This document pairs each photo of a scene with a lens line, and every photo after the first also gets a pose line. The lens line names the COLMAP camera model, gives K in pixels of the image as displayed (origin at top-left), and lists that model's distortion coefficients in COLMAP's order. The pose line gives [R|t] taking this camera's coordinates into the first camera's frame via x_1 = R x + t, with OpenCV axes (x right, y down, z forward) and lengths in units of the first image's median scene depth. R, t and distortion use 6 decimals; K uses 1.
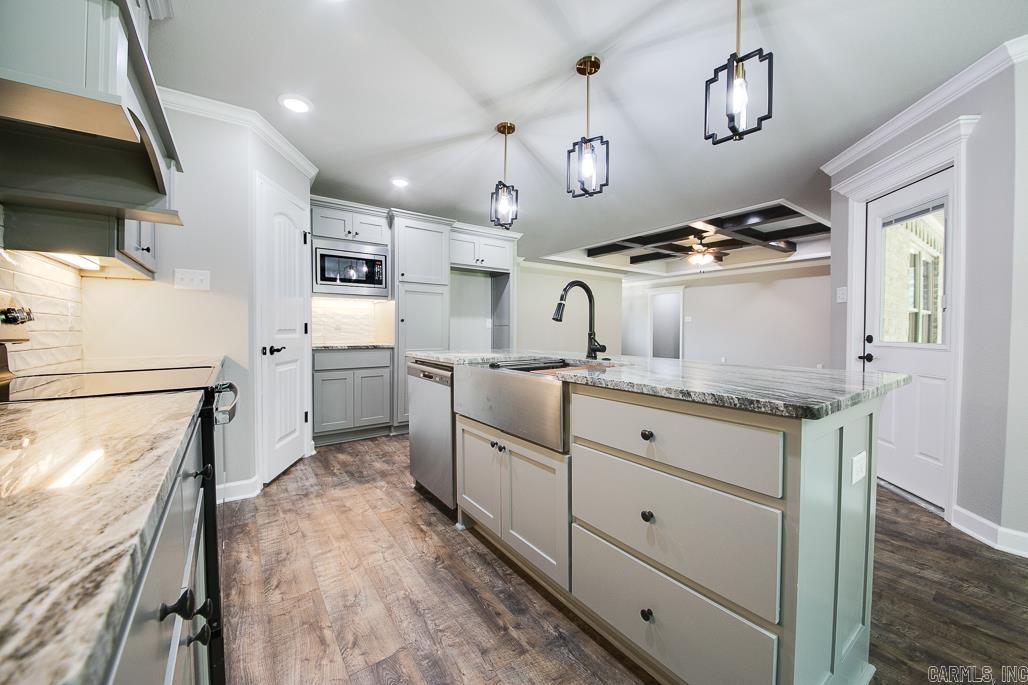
lens RADIAL K [[385.2, 0, 514.1], [0, 385.2, 337.2], [0, 0, 1]] dist [-0.000508, -0.000294]
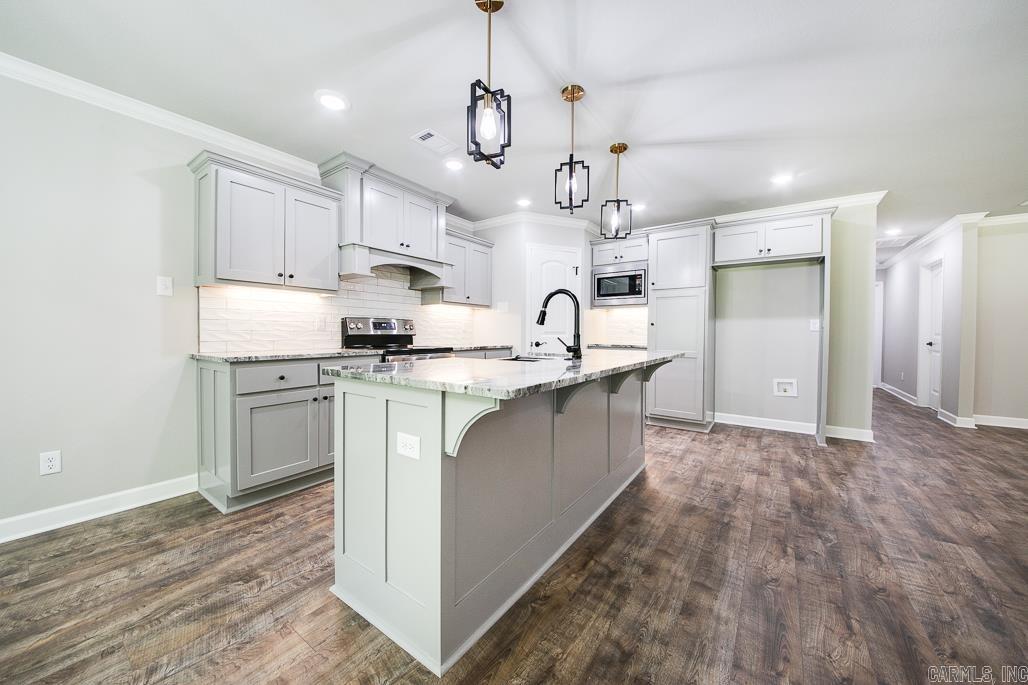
lens RADIAL K [[362.9, 0, 516.5], [0, 362.9, 337.5], [0, 0, 1]] dist [0.018234, -0.016643]
pose [[0.332917, 0.013721, -0.942856, 0.849567], [-0.022010, 0.999735, 0.006778, -0.004588], [0.942699, 0.018495, 0.333130, 0.383000]]
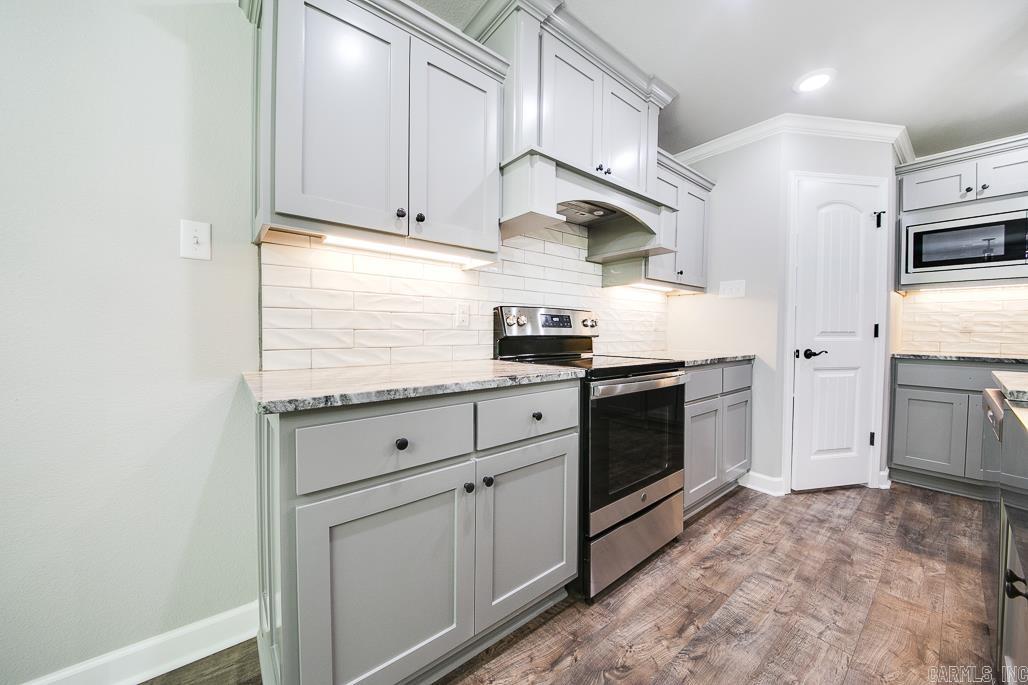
lens RADIAL K [[368.9, 0, 518.1], [0, 368.9, 338.5], [0, 0, 1]] dist [-0.016064, -0.000372]
pose [[0.062301, 0.021414, -0.997828, 0.217573], [-0.025157, 0.999486, 0.019879, -0.003083], [0.997740, 0.023863, 0.062807, 0.237816]]
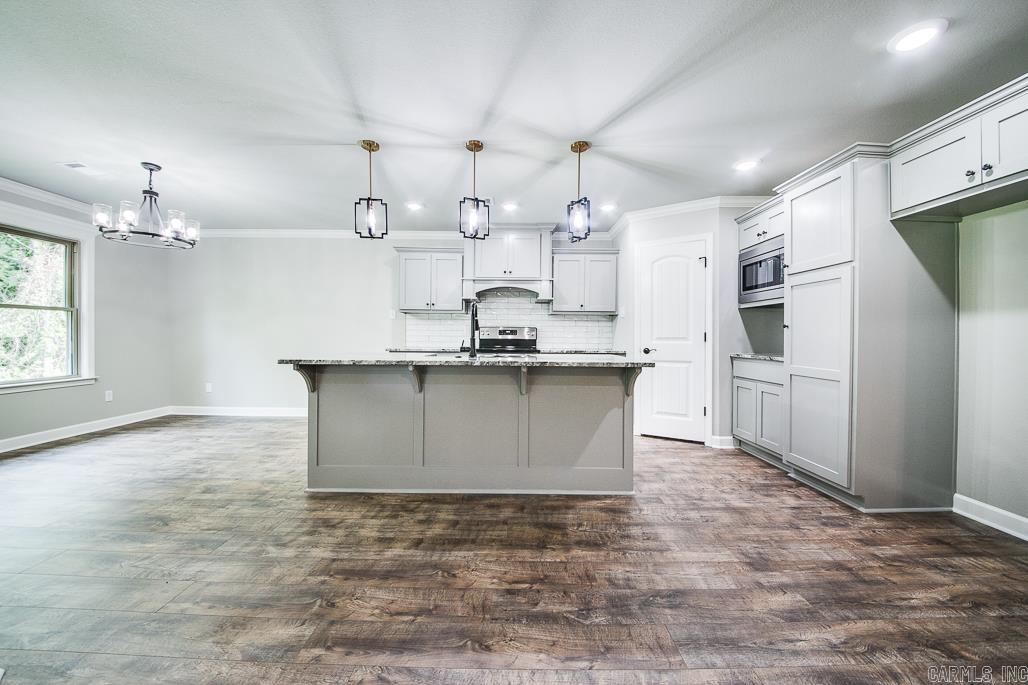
lens RADIAL K [[362.9, 0, 516.5], [0, 362.9, 337.5], [0, 0, 1]] dist [0.018234, -0.016643]
pose [[-0.577437, -0.005686, -0.816416, 0.877056], [-0.025367, 0.999618, 0.010980, -0.022404], [0.816041, 0.027051, -0.577360, 1.423034]]
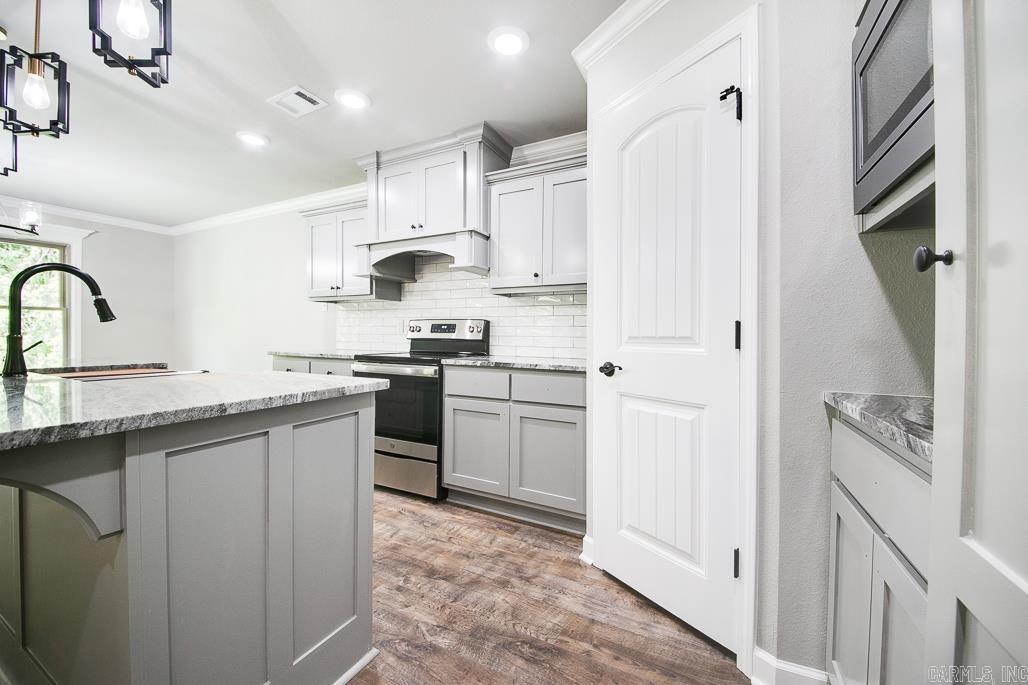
lens RADIAL K [[398.5, 0, 517.5], [0, 398.5, 339.9], [0, 0, 1]] dist [-0.001037, -0.000179]
pose [[-0.887923, -0.004594, -0.459969, -0.192179], [-0.019679, 0.999414, 0.028007, -0.029936], [0.459571, 0.033920, -0.887493, 1.517132]]
